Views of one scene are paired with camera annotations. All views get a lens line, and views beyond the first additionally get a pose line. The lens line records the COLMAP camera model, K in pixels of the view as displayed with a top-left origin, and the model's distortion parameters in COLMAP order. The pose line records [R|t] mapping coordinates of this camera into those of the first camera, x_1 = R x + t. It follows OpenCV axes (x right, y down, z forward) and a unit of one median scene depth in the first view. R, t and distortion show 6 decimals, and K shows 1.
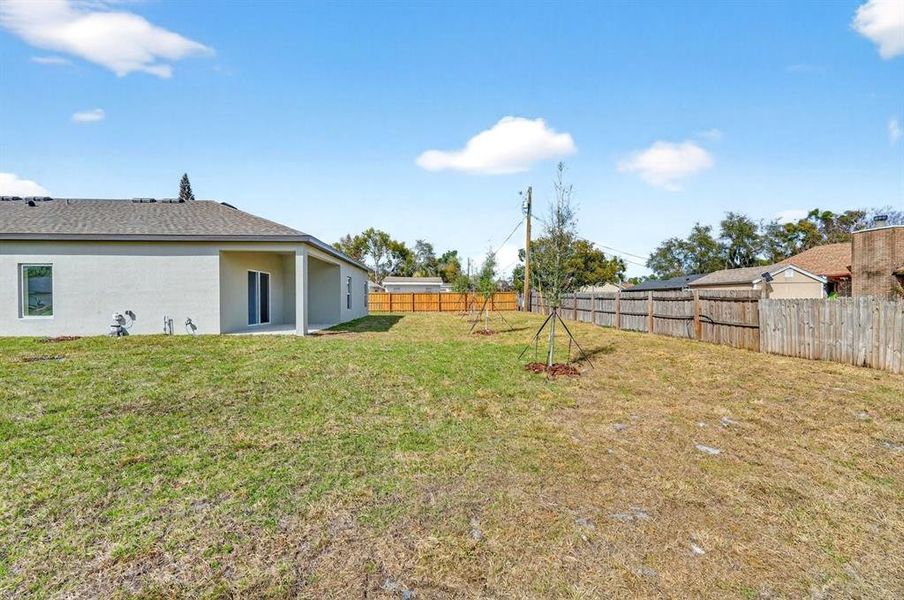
lens RADIAL K [[372.9, 0, 450.3], [0, 372.9, 301.1], [0, 0, 1]] dist [0.009860, -0.001222]
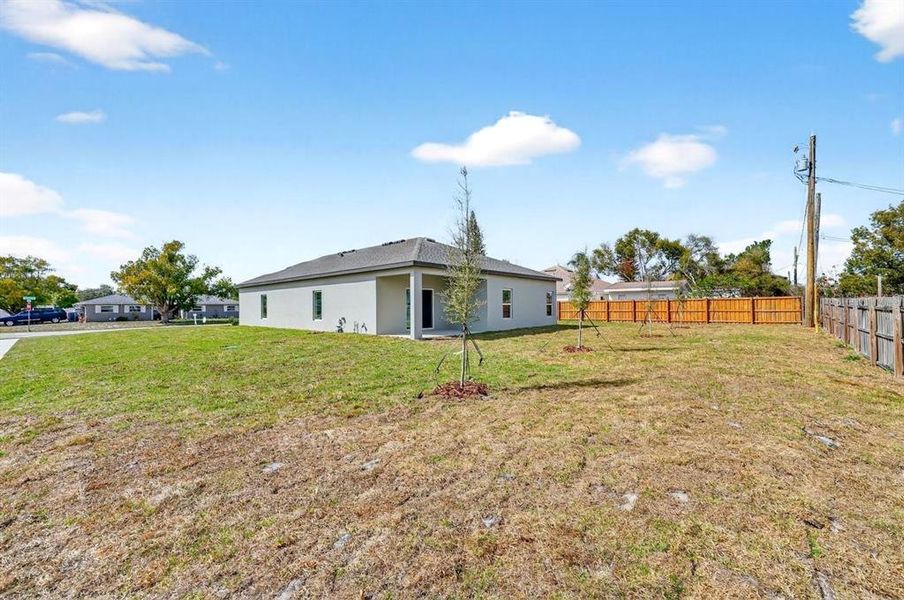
lens RADIAL K [[372.9, 0, 452.6], [0, 372.9, 303.9], [0, 0, 1]] dist [0.009860, -0.001222]
pose [[0.688225, -0.008229, -0.725450, 0.253710], [0.001517, 0.999950, -0.009904, -0.006342], [0.725495, 0.005715, 0.688203, 0.089867]]
